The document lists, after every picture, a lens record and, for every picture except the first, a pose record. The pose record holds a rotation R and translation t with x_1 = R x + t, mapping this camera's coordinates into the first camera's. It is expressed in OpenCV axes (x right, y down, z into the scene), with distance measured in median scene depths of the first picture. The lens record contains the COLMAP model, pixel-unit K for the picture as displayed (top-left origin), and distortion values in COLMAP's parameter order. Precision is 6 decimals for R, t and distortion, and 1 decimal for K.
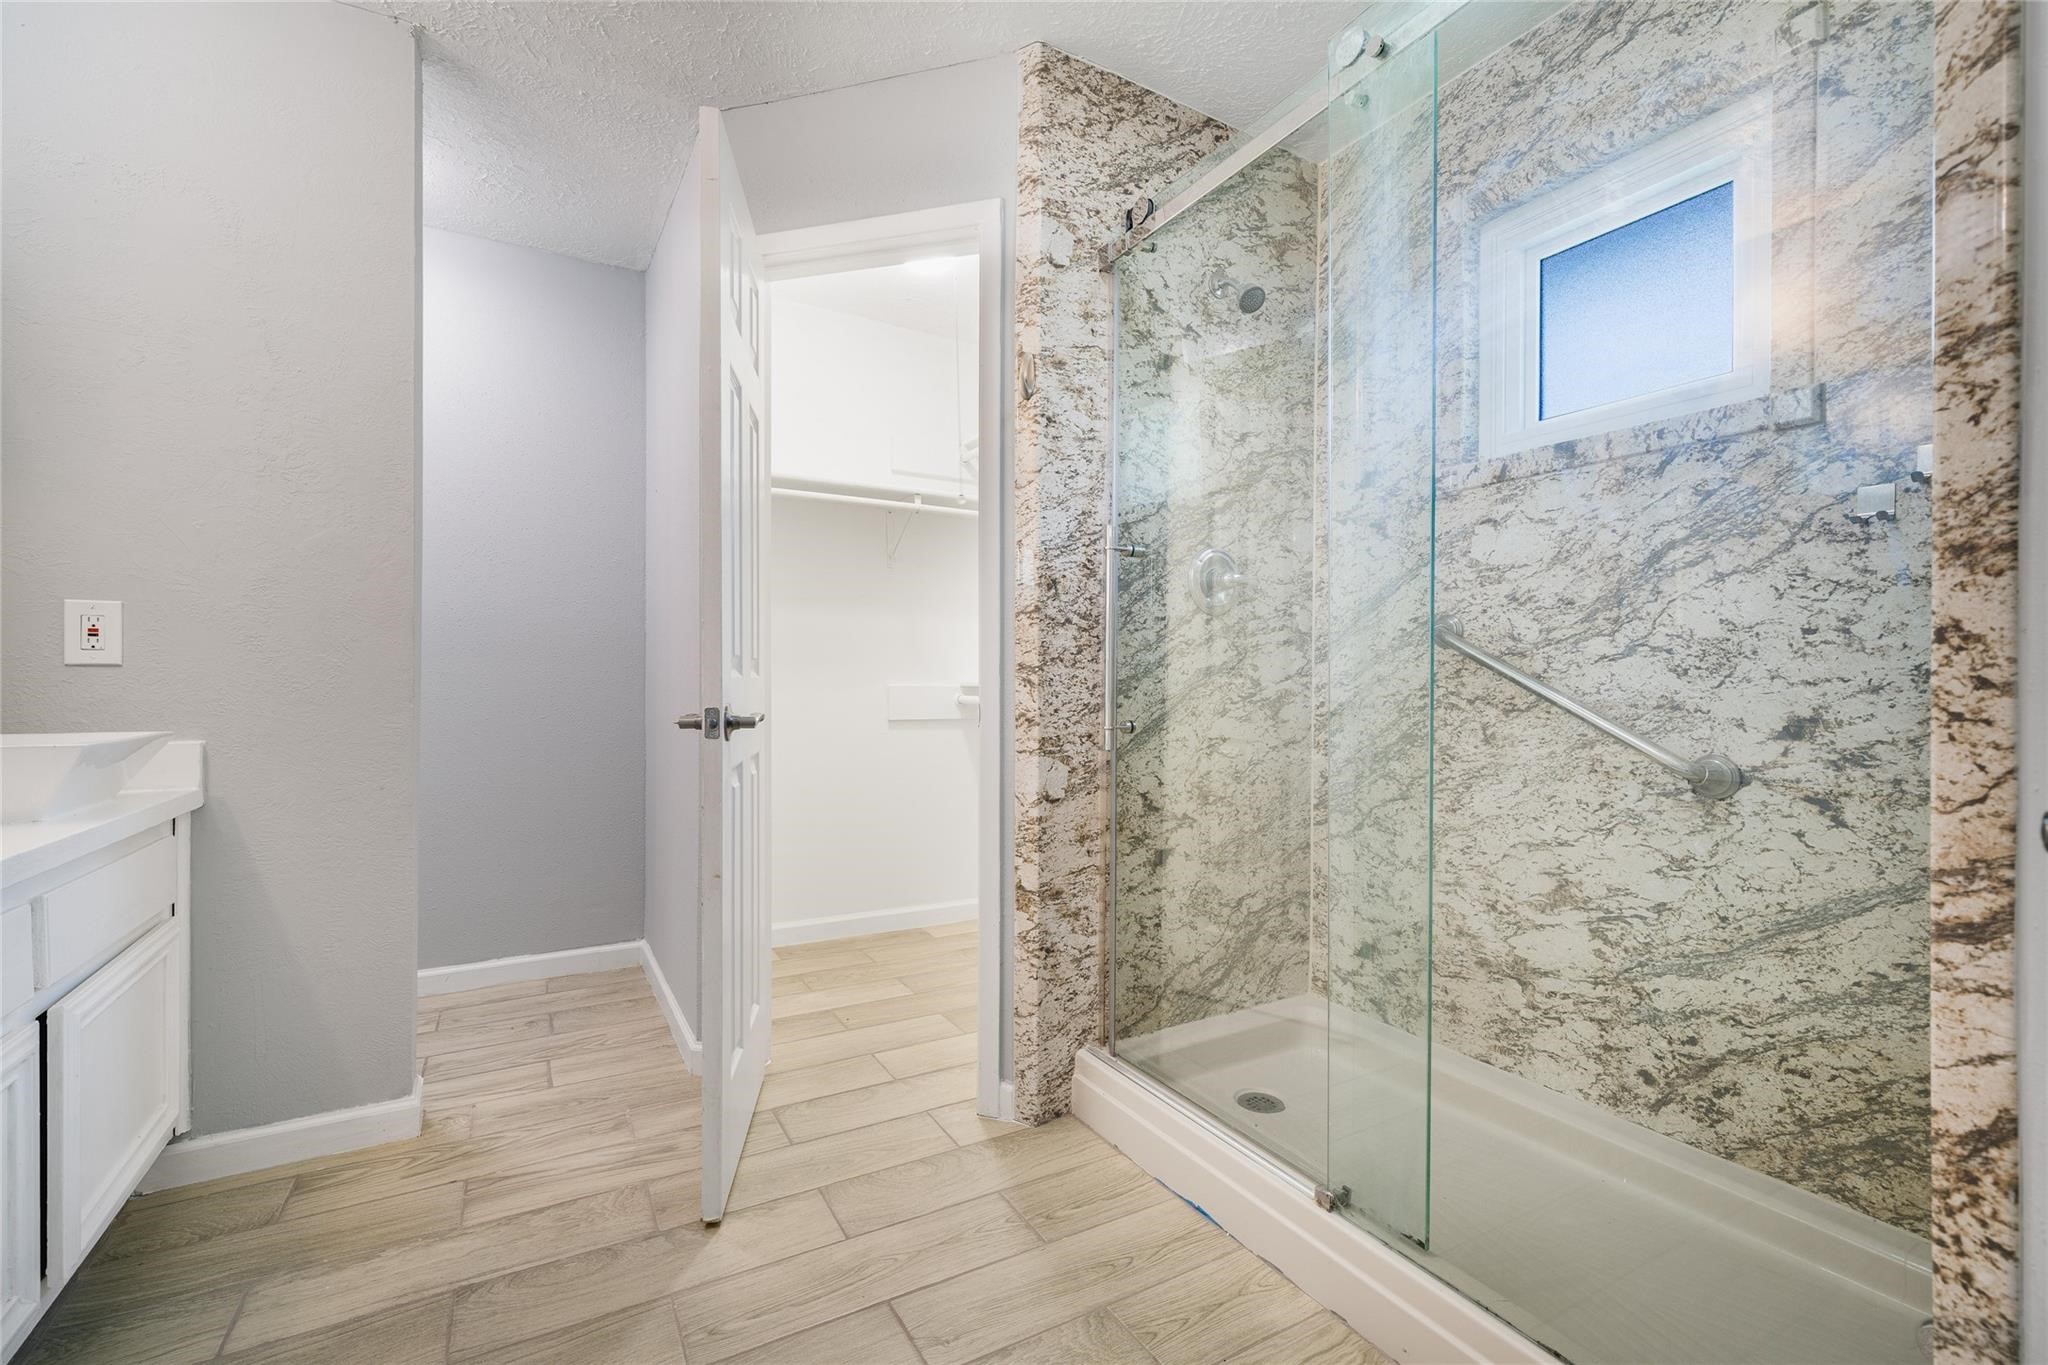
lens RADIAL K [[903.7, 0, 1025.9], [0, 903.7, 683.3], [0, 0, 1]] dist [0.001944, 0.001232]
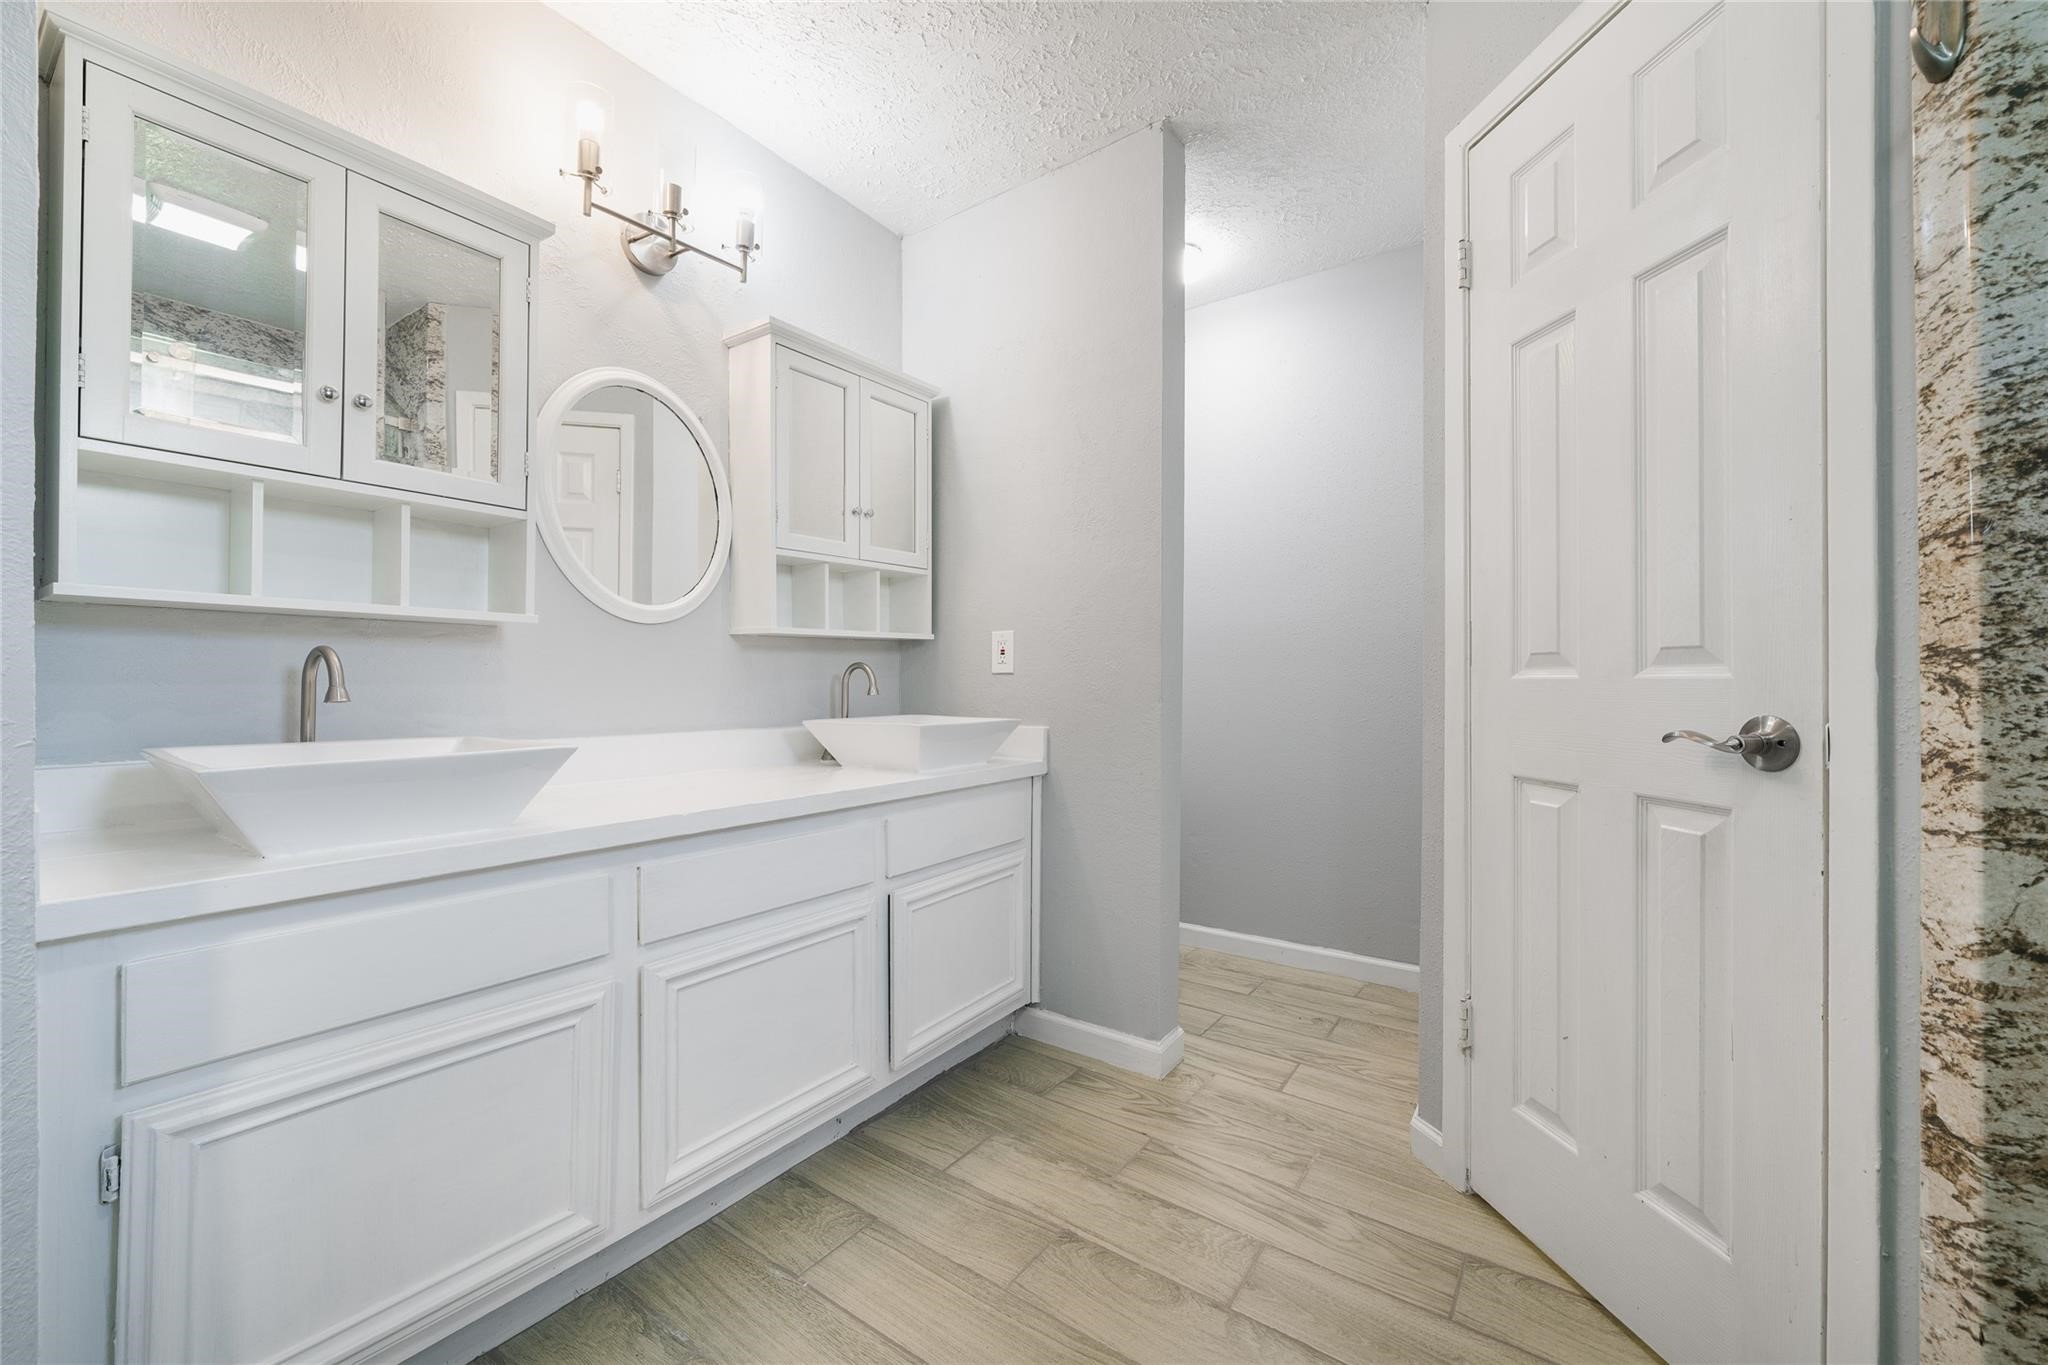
lens RADIAL K [[813.4, 0, 1020.1], [0, 813.4, 679.5], [0, 0, 1]] dist [-0.000462, 0.000424]
pose [[0.399513, -0.006368, -0.916705, 0.194239], [-0.001676, 0.999969, -0.007677, 0.000388], [0.916726, 0.004603, 0.399490, 0.394732]]
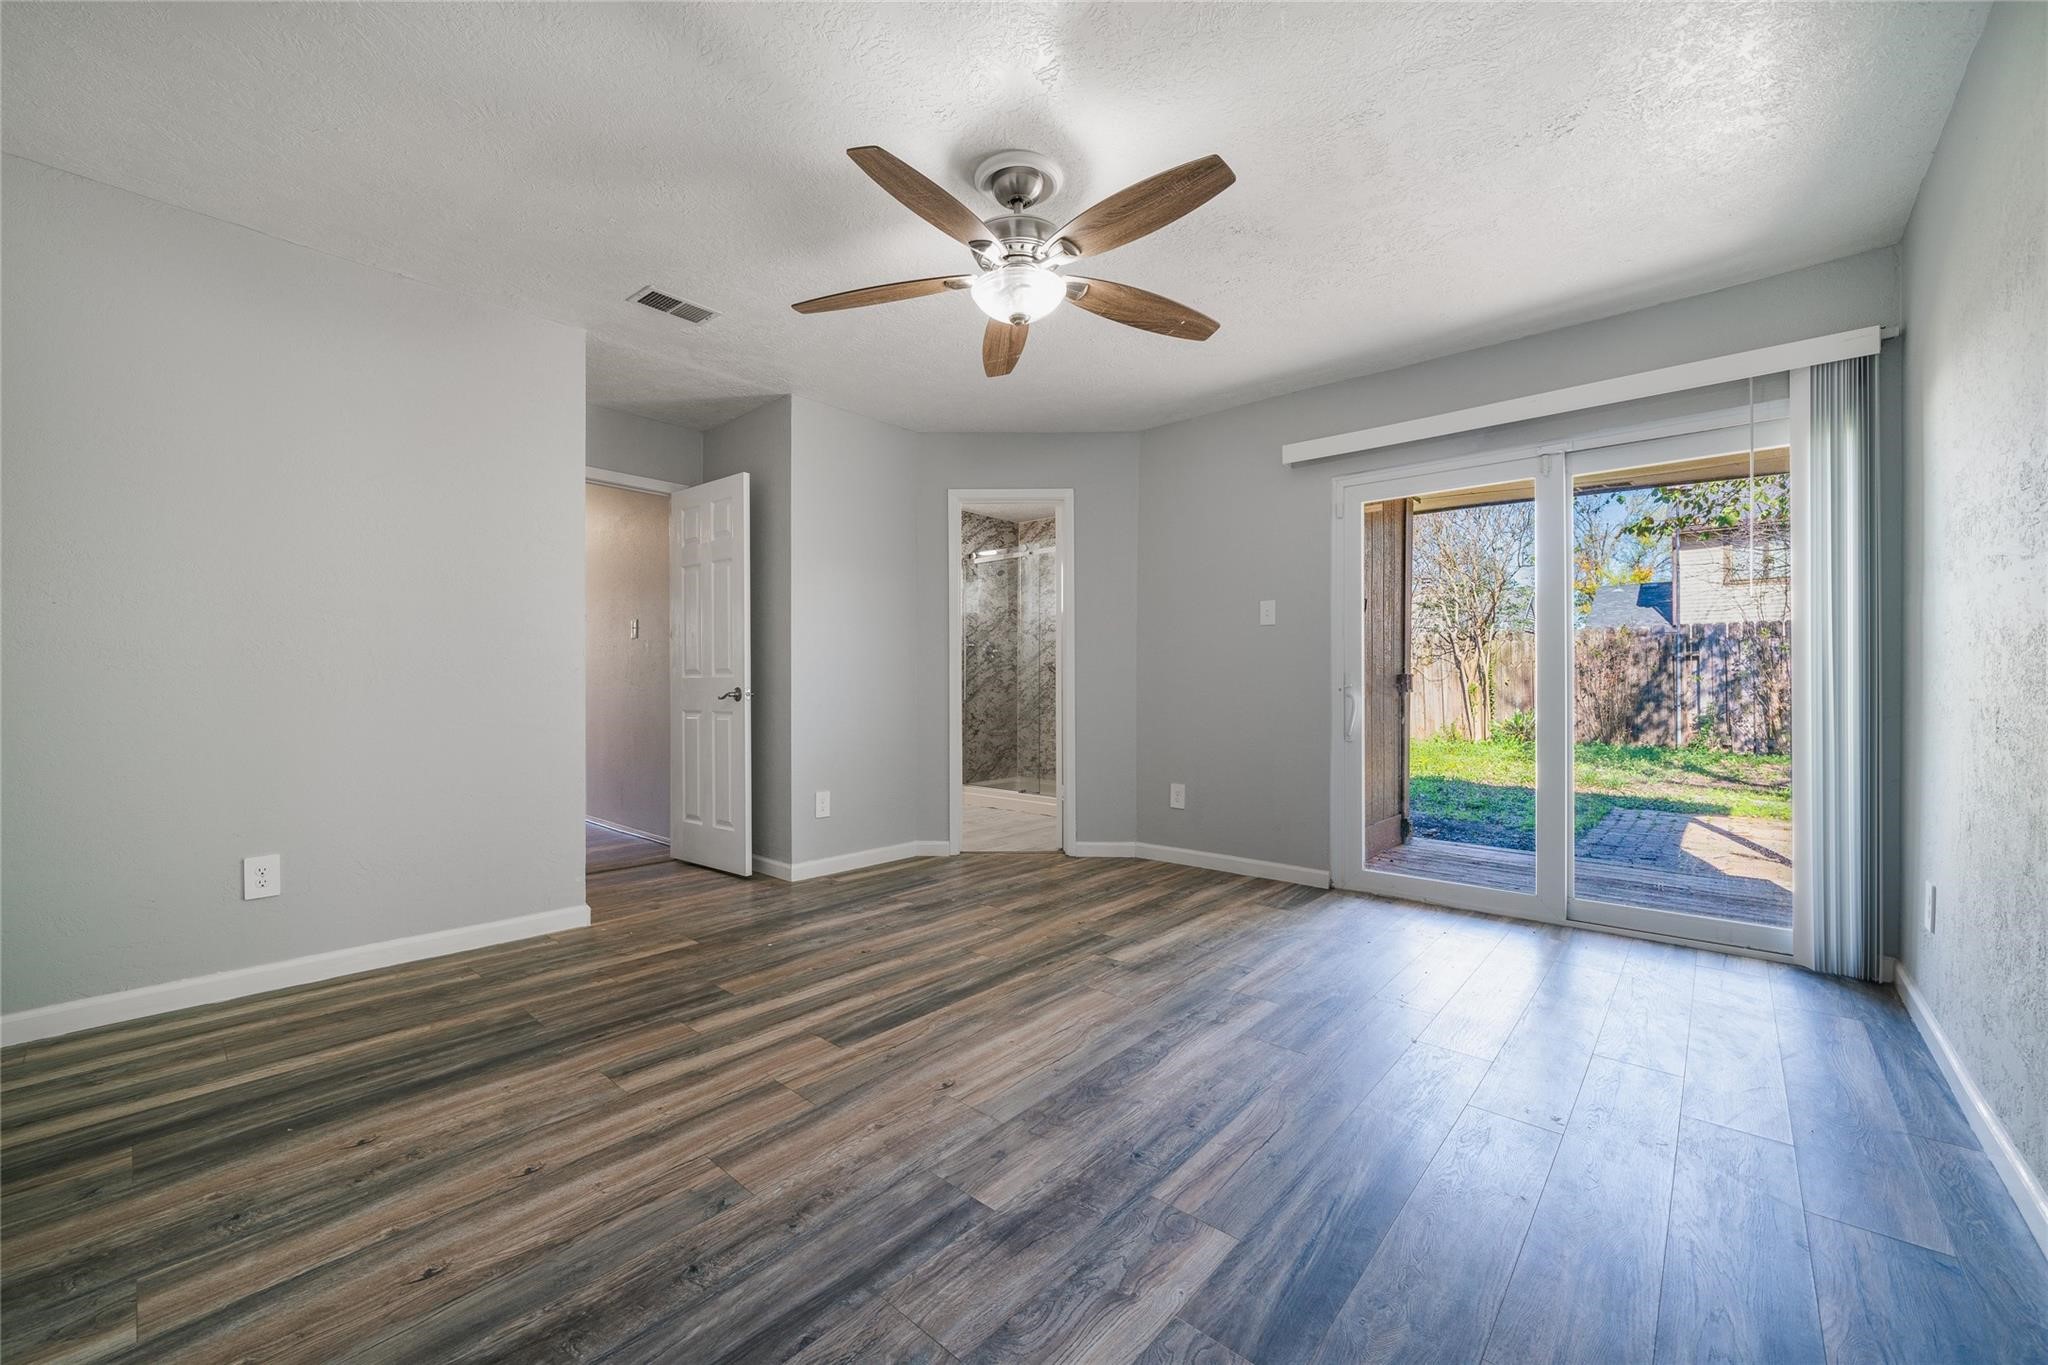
lens RADIAL K [[813.4, 0, 1022.7], [0, 813.4, 683.8], [0, 0, 1]] dist [-0.000462, 0.000424]
pose [[0.944462, -0.006125, 0.328563, -0.780842], [0.007792, 0.999963, -0.003757, 0.022912], [-0.328527, 0.006109, 0.944475, -2.207292]]
